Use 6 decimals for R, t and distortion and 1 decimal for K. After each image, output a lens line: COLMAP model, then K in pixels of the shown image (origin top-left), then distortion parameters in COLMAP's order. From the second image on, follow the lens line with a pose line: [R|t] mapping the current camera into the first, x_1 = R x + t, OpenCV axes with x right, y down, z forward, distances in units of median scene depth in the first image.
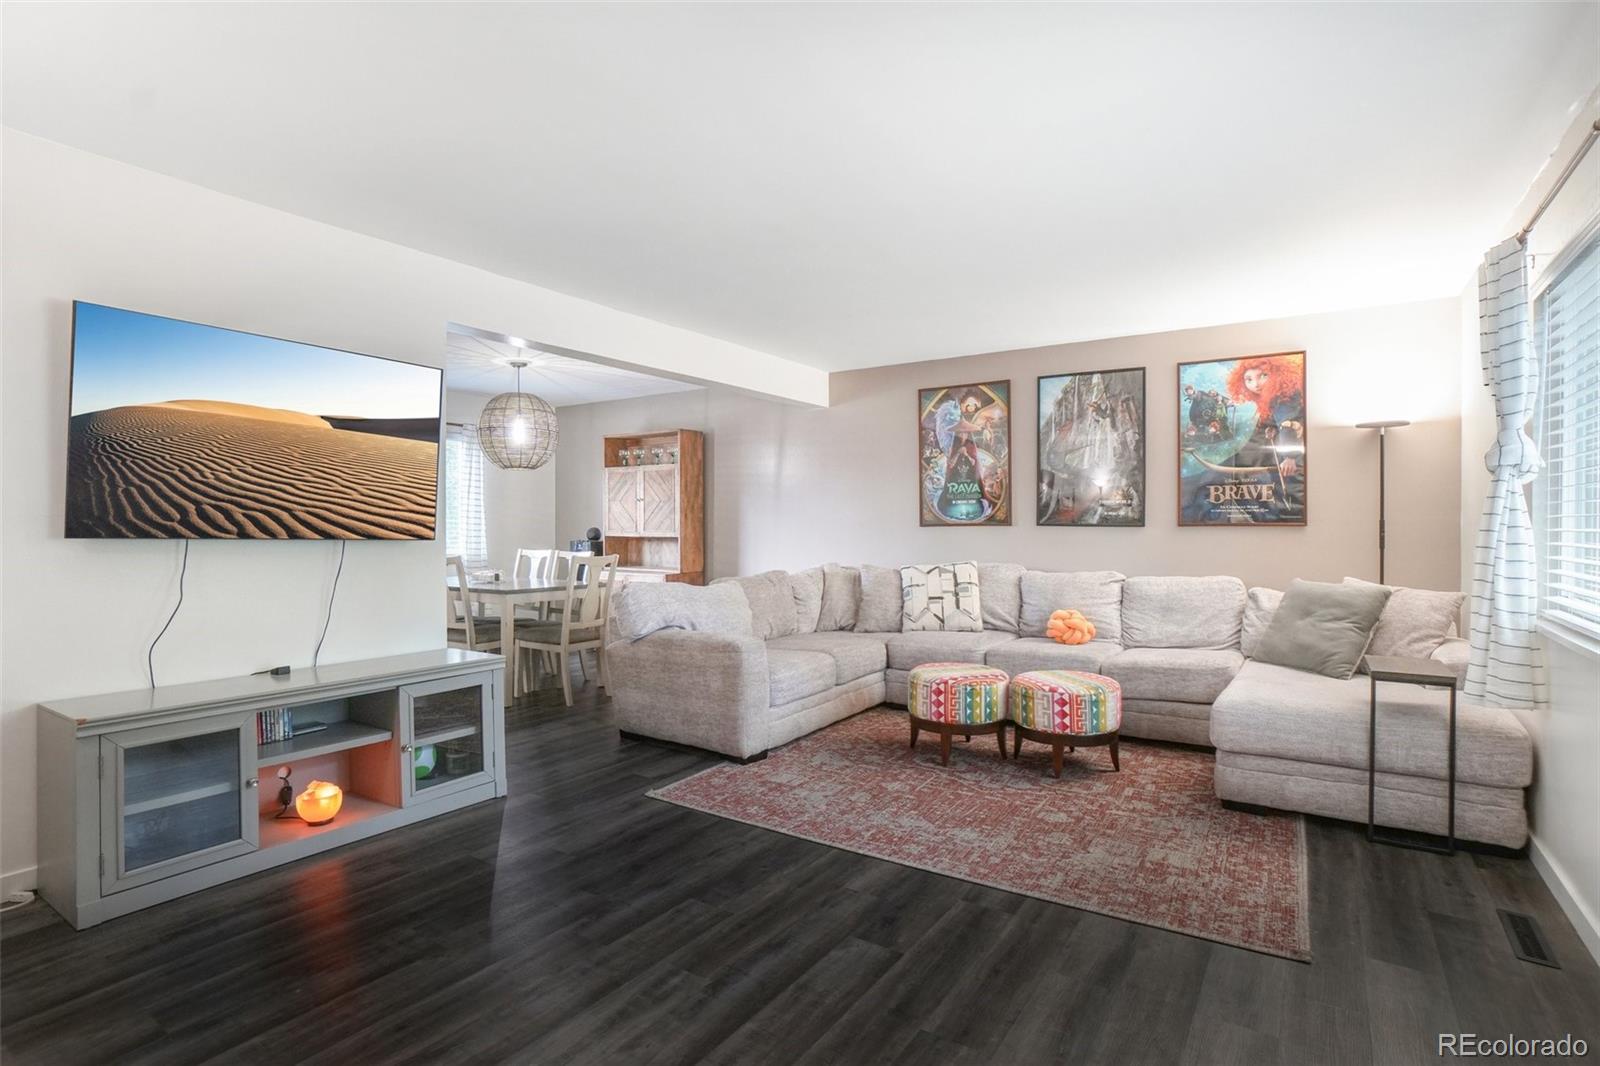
lens RADIAL K [[760.1, 0, 800.0], [0, 760.1, 533.0], [0, 0, 1]] dist [-0.064307, 0.000051]
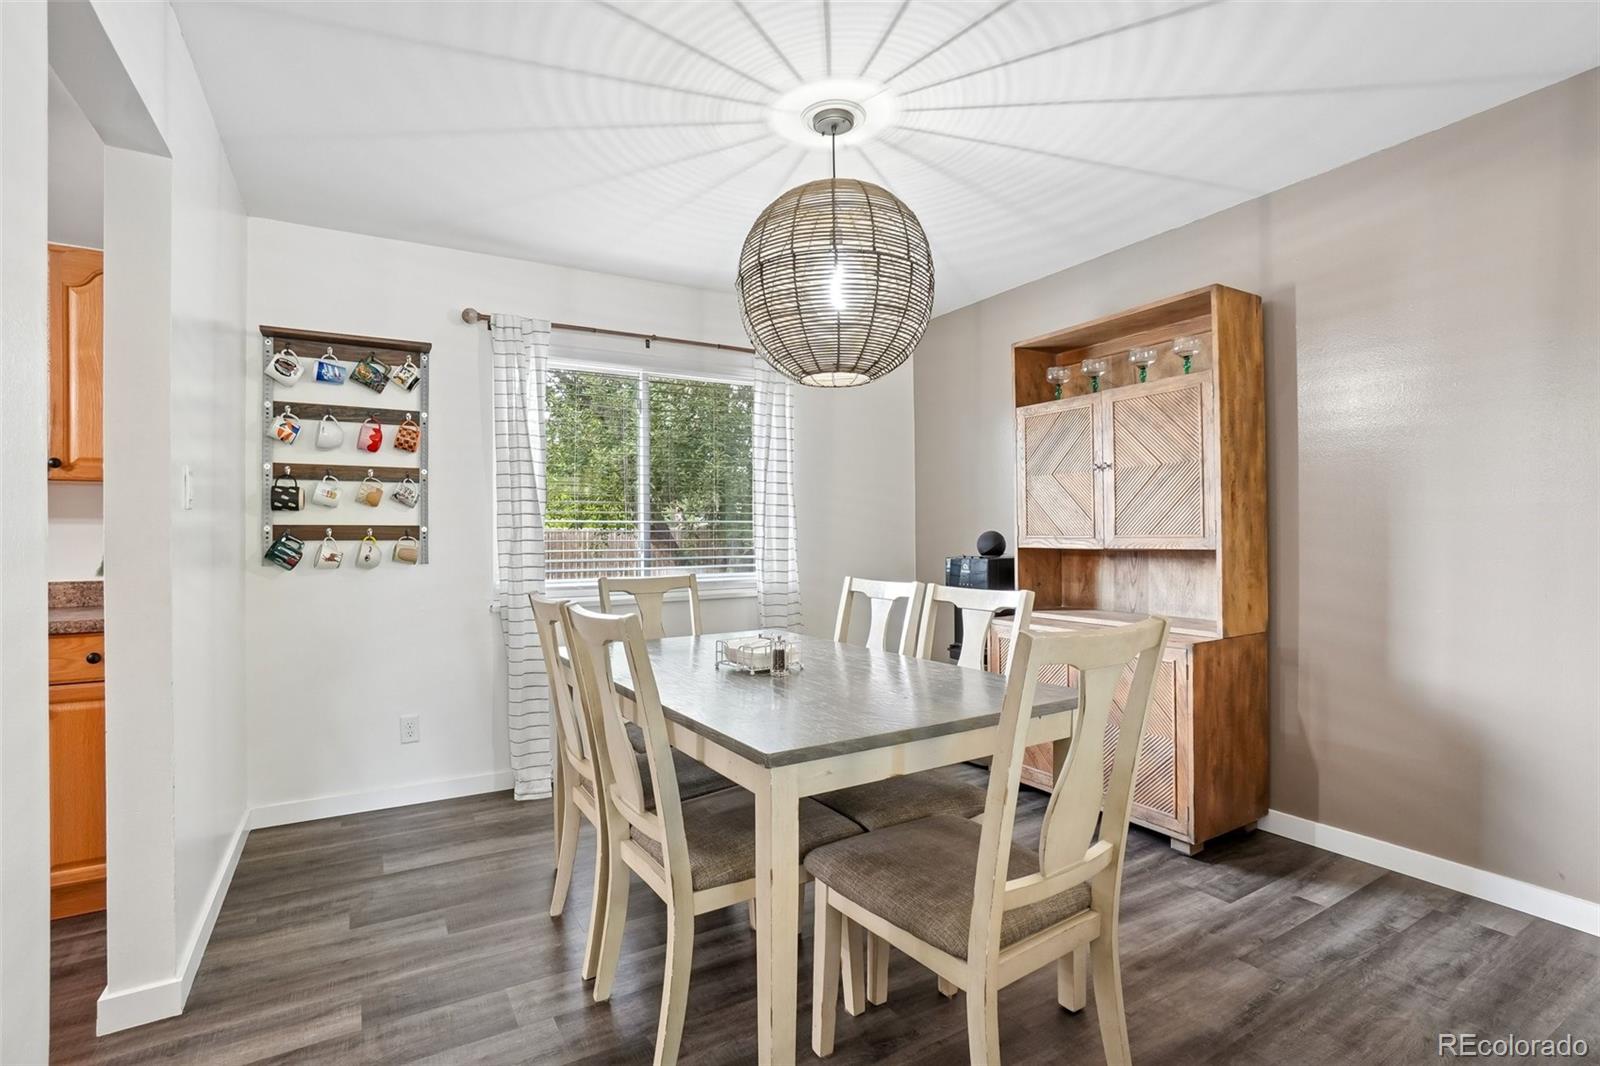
lens RADIAL K [[760.1, 0, 800.0], [0, 760.1, 533.0], [0, 0, 1]] dist [-0.064307, 0.000051]
pose [[0.901954, -0.011535, -0.431679, -0.184841], [0.004415, 0.999837, -0.017492, 0.002526], [0.431810, 0.013871, 0.901858, 0.530318]]
